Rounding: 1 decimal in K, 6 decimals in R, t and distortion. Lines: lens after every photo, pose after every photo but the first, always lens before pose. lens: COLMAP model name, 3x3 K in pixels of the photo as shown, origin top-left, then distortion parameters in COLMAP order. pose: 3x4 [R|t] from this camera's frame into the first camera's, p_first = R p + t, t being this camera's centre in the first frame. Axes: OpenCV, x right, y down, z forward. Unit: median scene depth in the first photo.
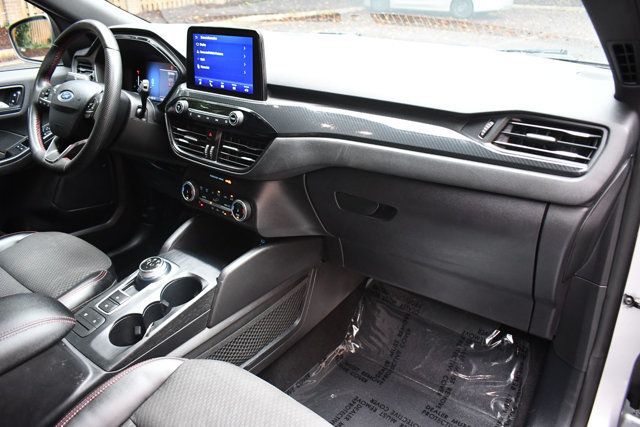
lens RADIAL K [[491.2, 0, 320.0], [0, 491.2, 213.5], [0, 0, 1]] dist [-0.086381, 0.002588]
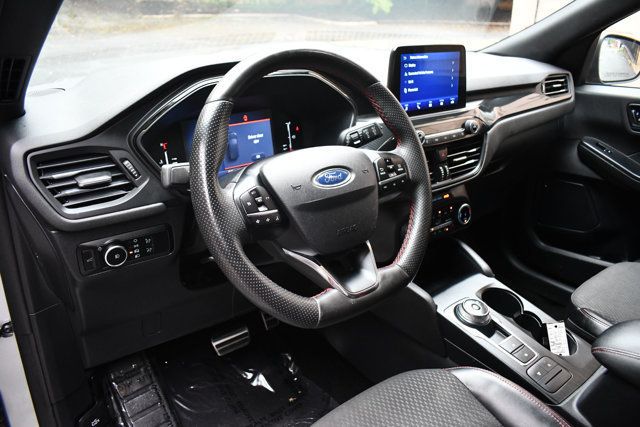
lens RADIAL K [[491.2, 0, 320.0], [0, 491.2, 213.5], [0, 0, 1]] dist [-0.086381, 0.002588]
pose [[0.236327, -0.364771, 0.900606, -1.189582], [0.403957, 0.879851, 0.250363, -0.398076], [-0.883724, 0.304638, 0.355284, 0.904318]]
